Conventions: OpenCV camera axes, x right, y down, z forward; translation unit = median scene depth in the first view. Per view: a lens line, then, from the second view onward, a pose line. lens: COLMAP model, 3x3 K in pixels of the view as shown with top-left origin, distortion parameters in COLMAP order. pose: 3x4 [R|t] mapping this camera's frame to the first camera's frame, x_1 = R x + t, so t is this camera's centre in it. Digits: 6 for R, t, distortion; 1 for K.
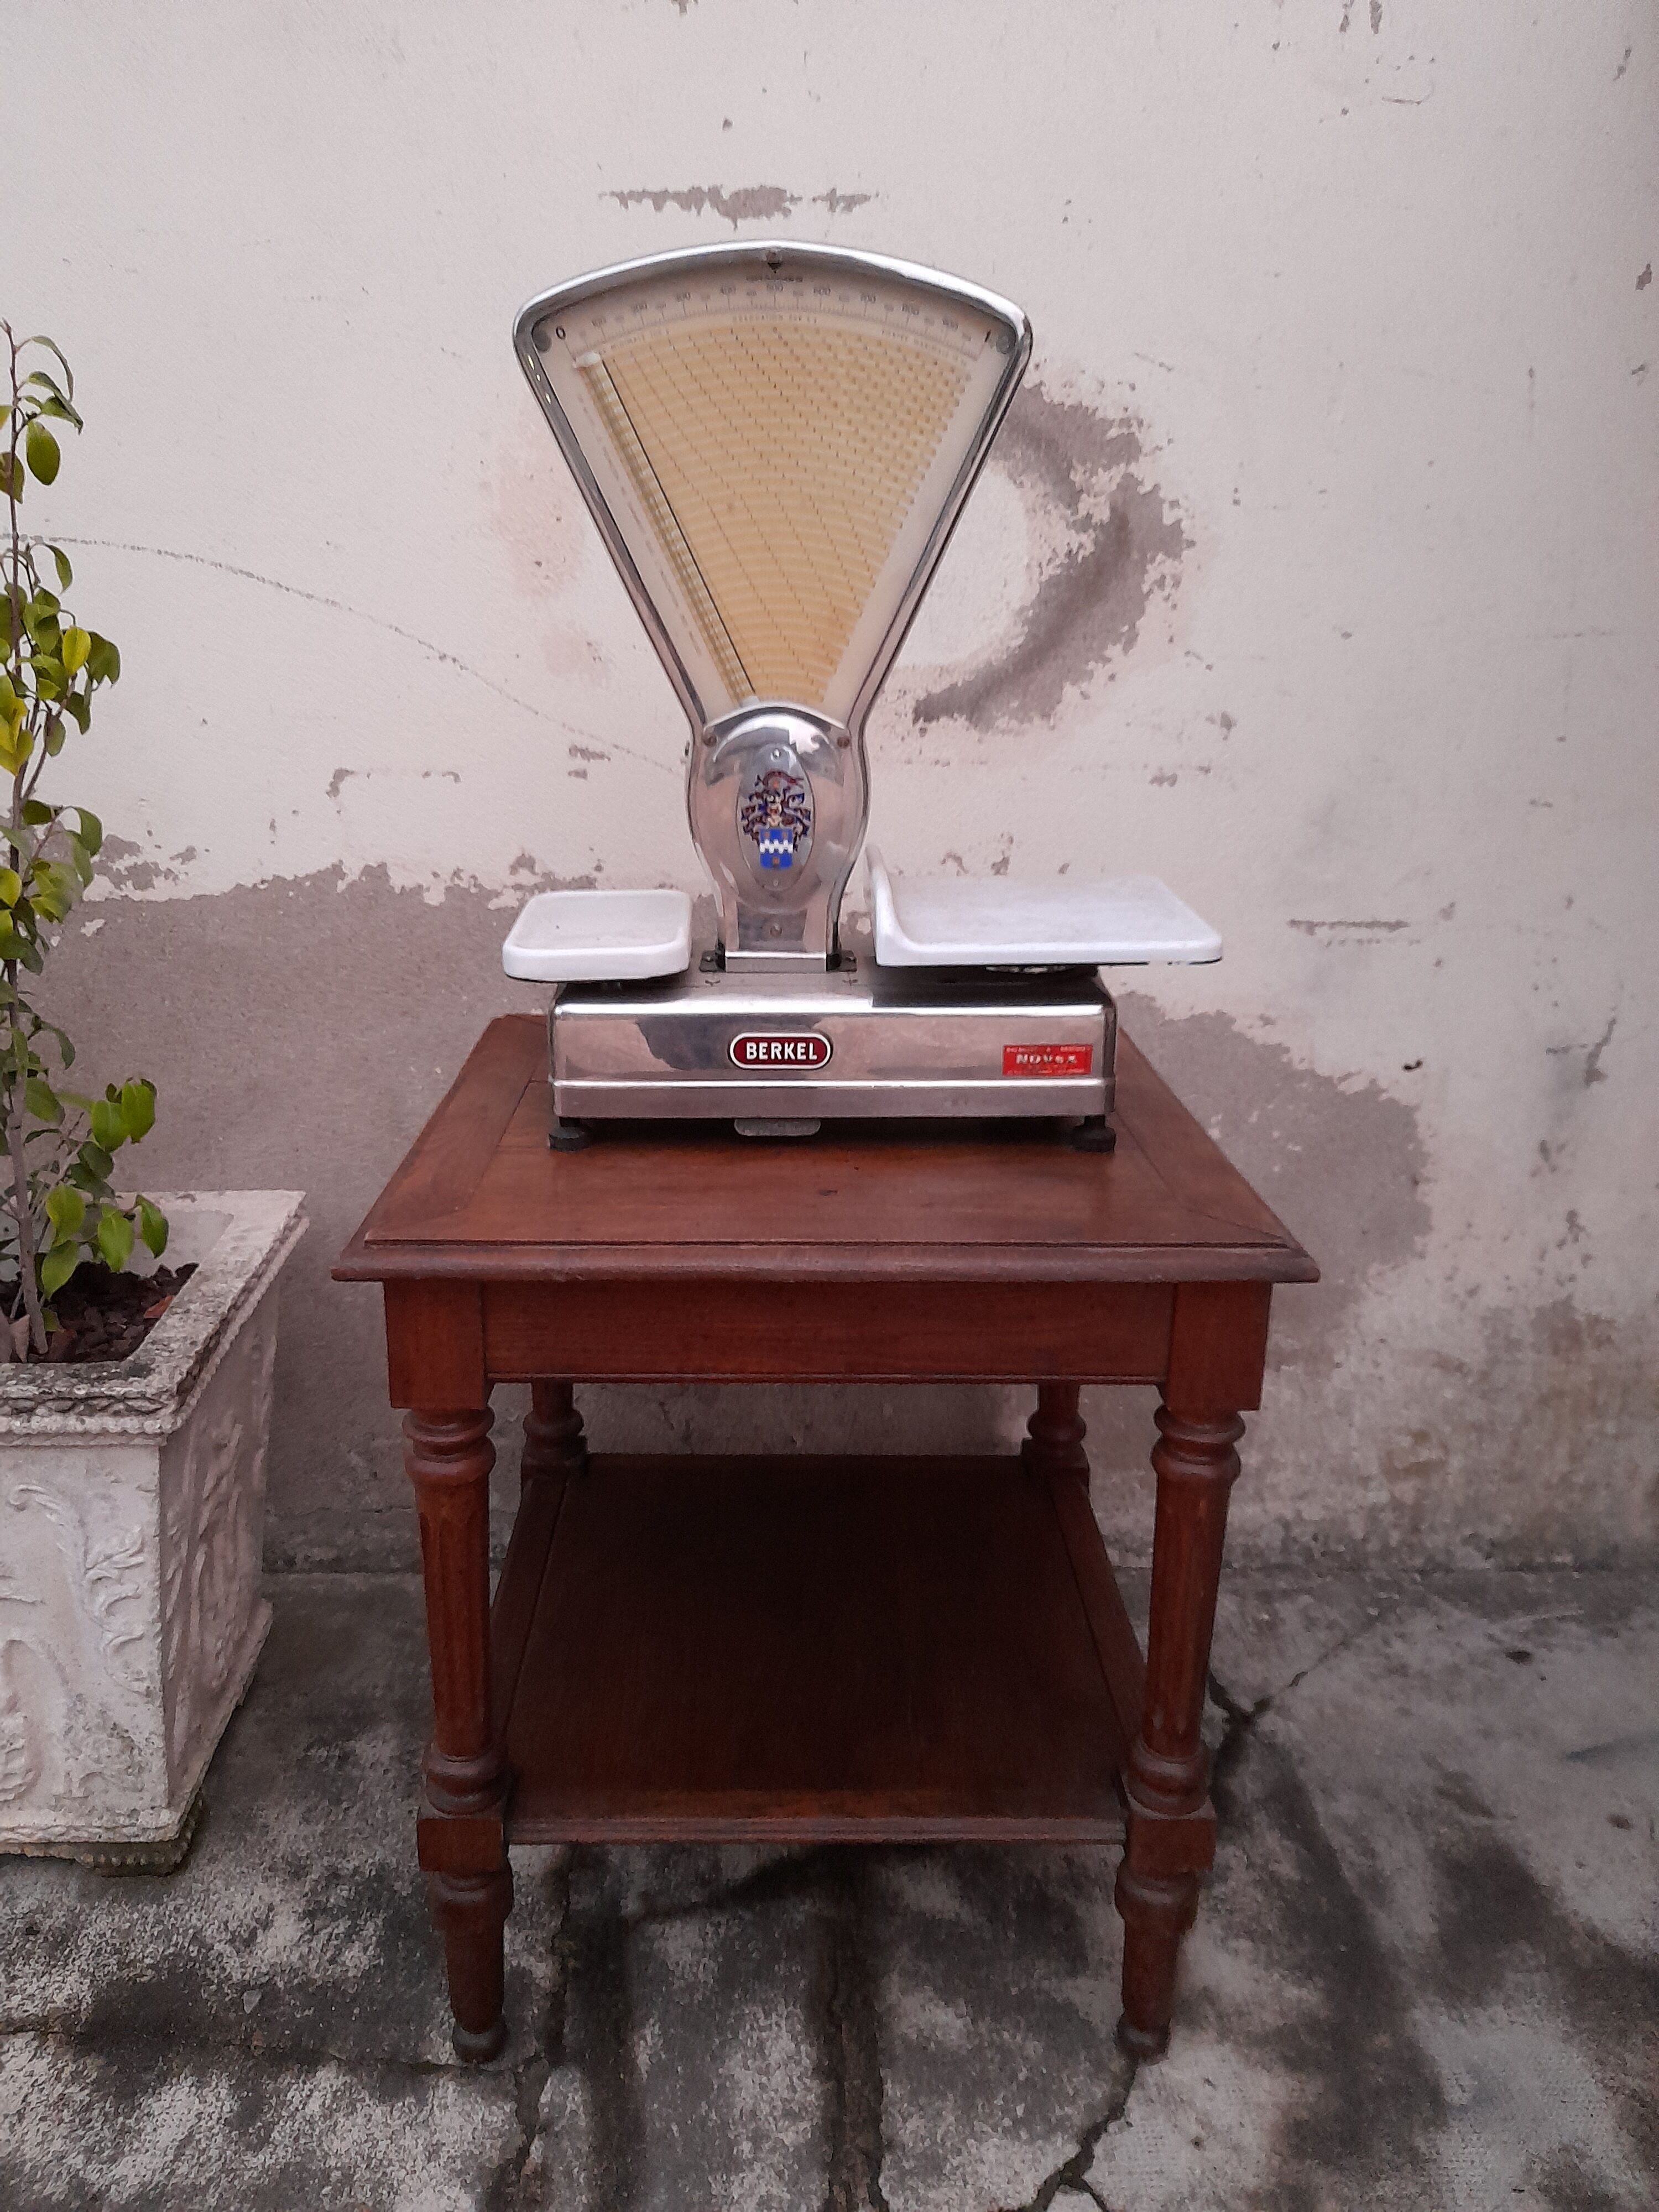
lens RADIAL K [[1628.3, 0, 804.8], [0, 1628.3, 1115.7], [0, 0, 1]] dist [0.026044, -0.019901]
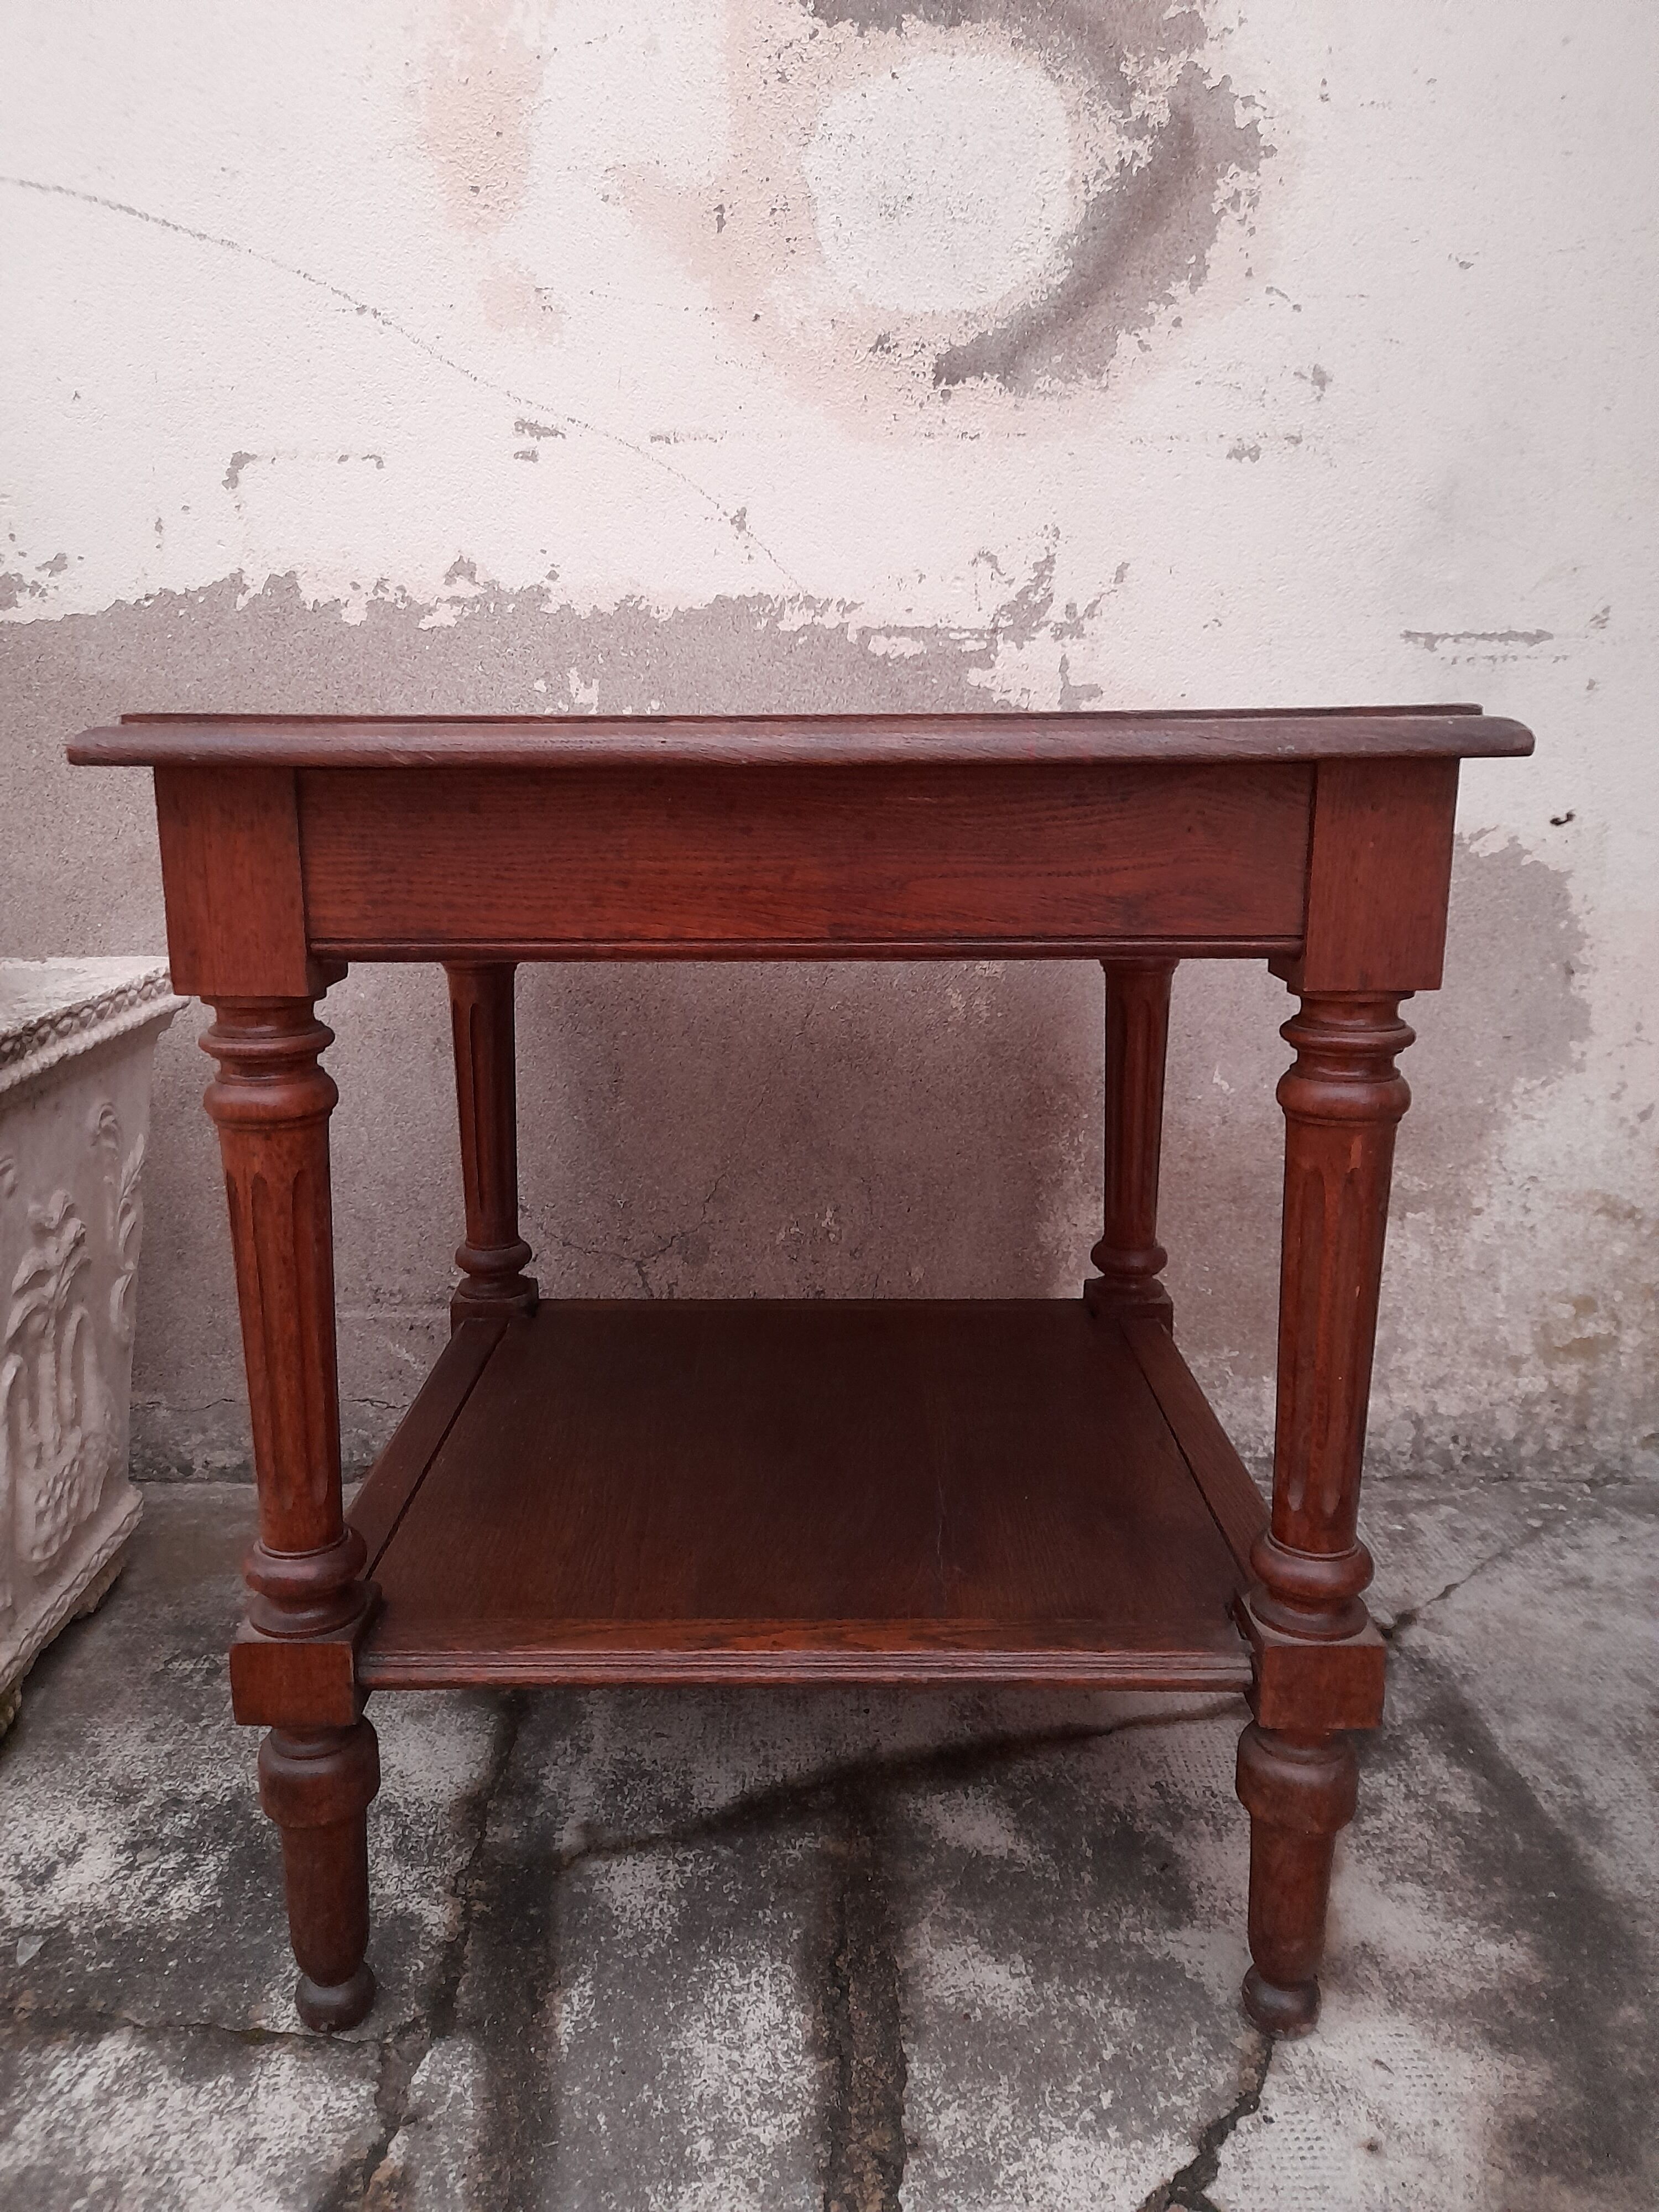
lens RADIAL K [[1628.3, 0, 804.6], [0, 1628.3, 1106.2], [0, 0, 1]] dist [0.026044, -0.019901]
pose [[0.999527, -0.009807, -0.029134, 0.025040], [0.007368, 0.996549, -0.082677, 0.211732], [0.029844, 0.082423, 0.996150, 0.237975]]
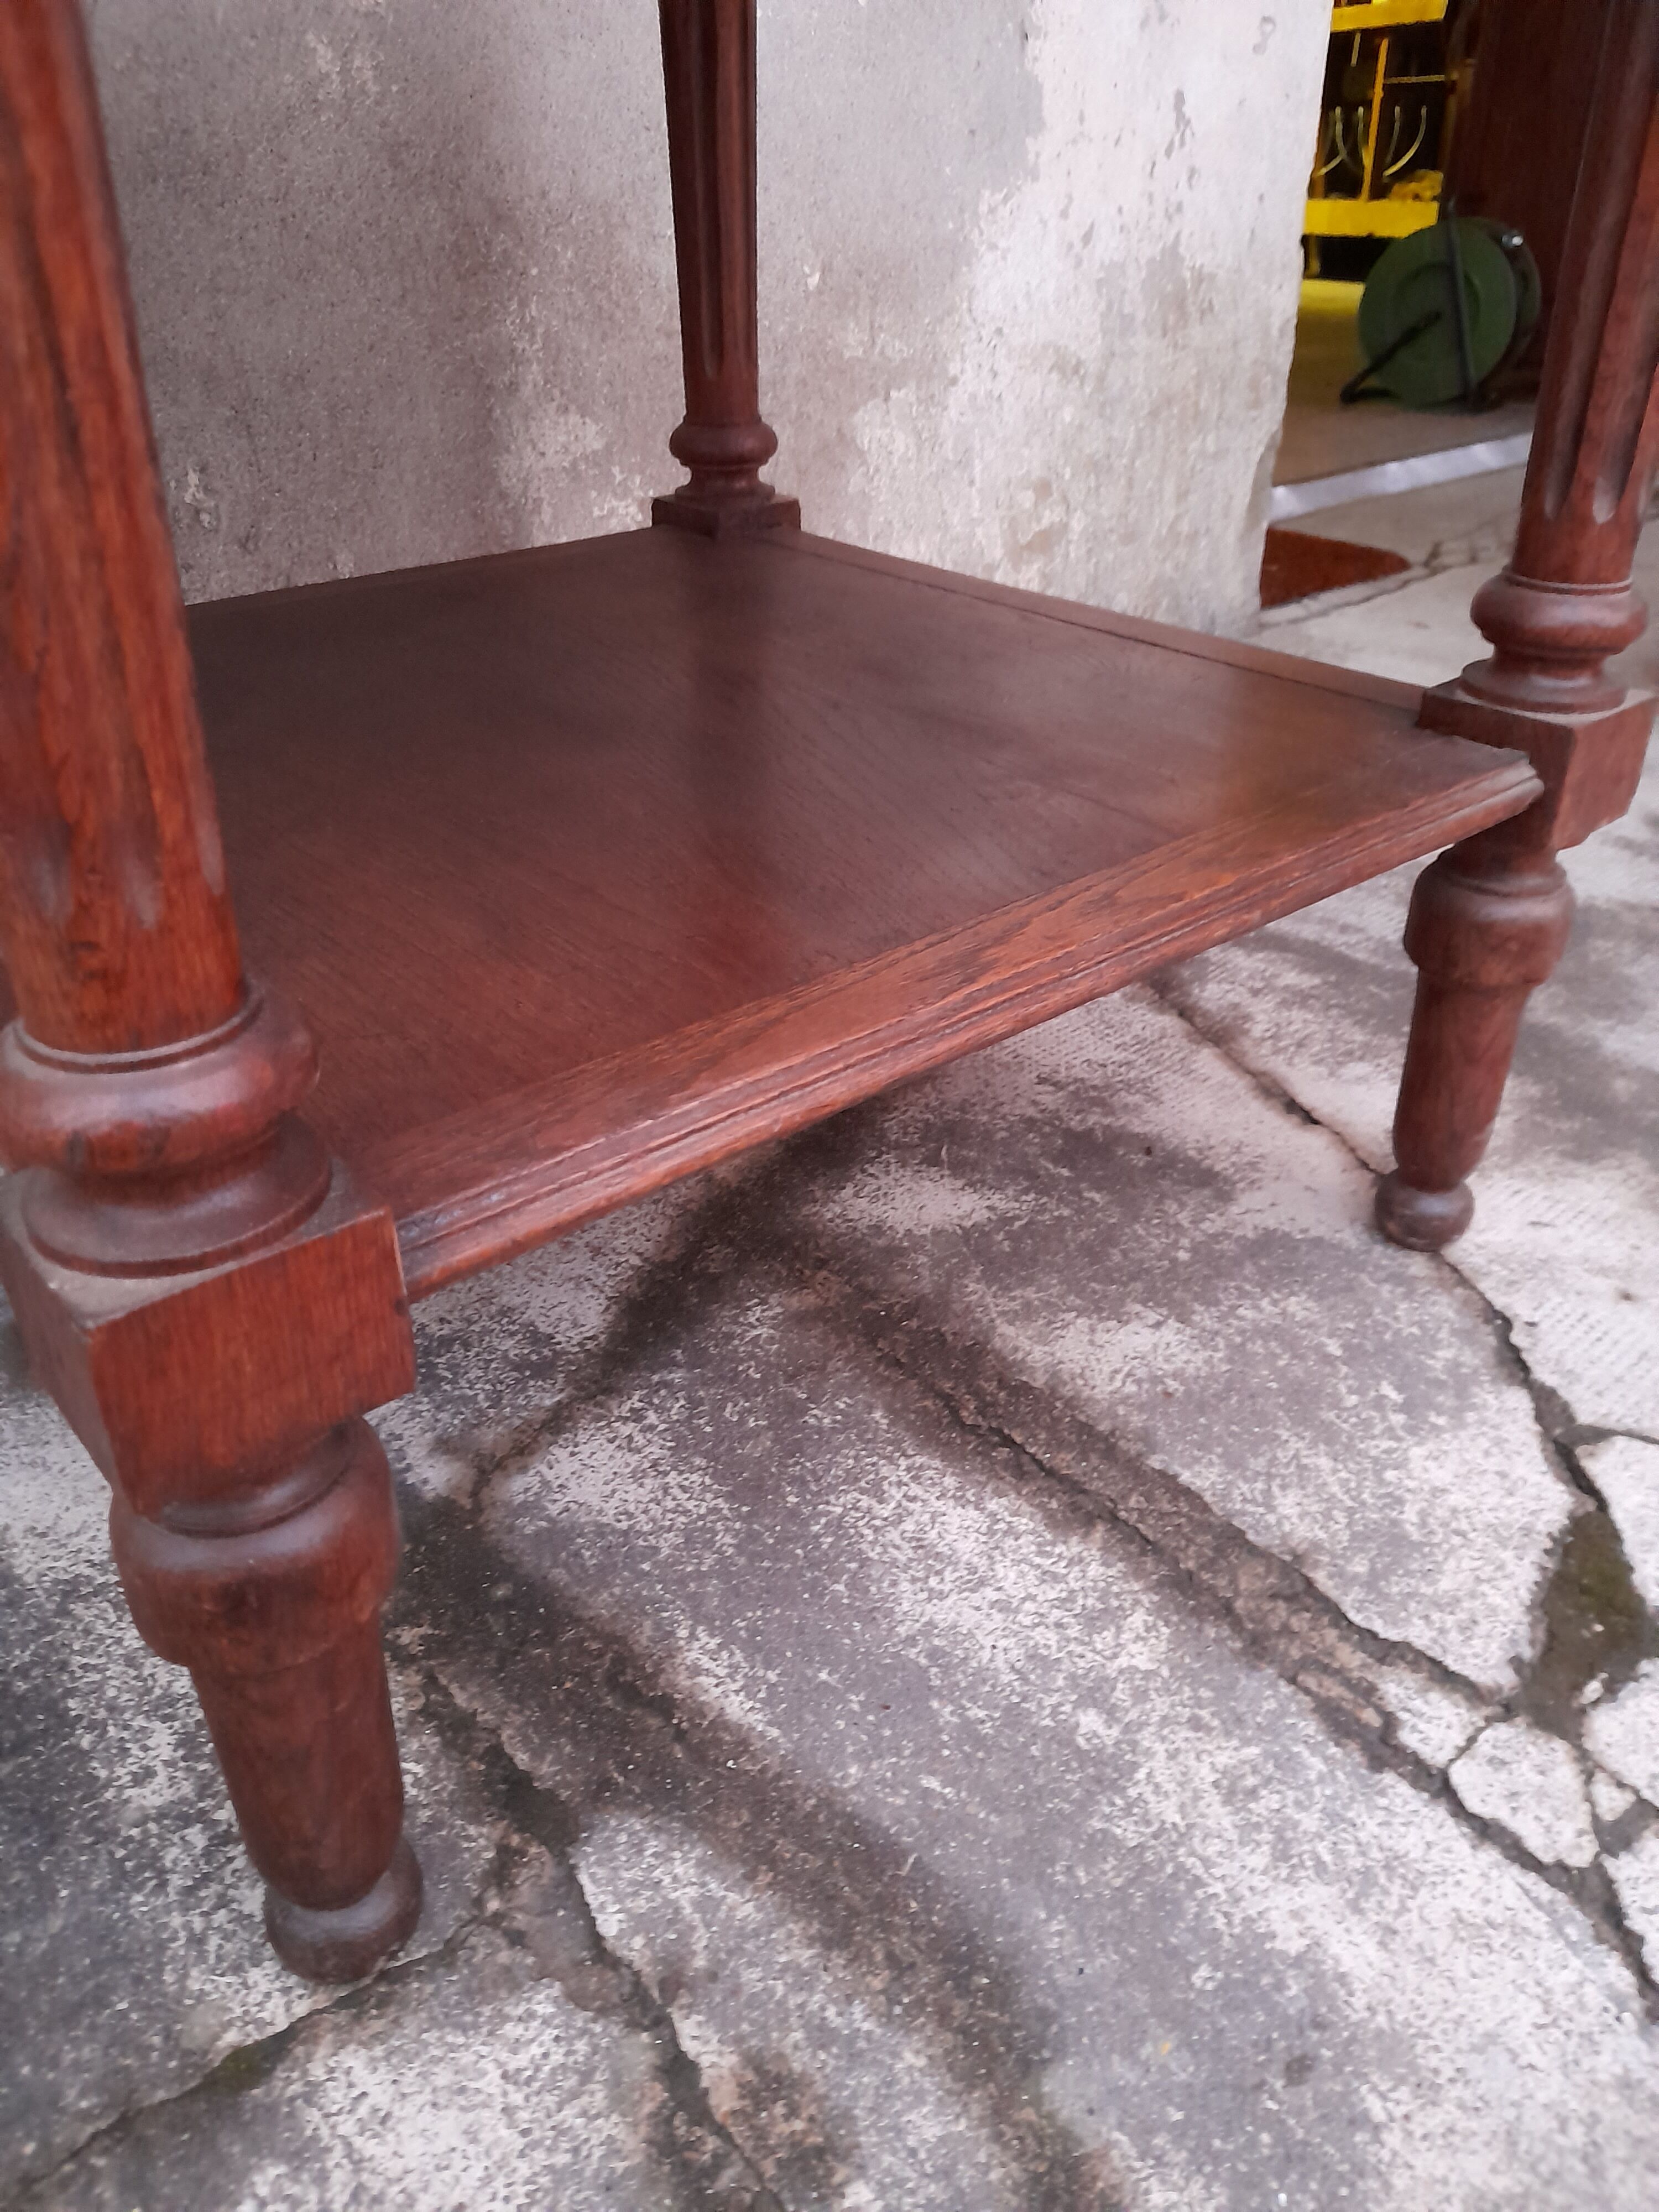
lens RADIAL K [[1628.3, 0, 804.3], [0, 1628.3, 1117.8], [0, 0, 1]] dist [0.026044, -0.019901]
pose [[0.778261, -0.339398, 0.528317, -0.221400], [0.202809, 0.932116, 0.300047, 0.281622], [-0.594288, -0.126367, 0.794262, 0.603570]]
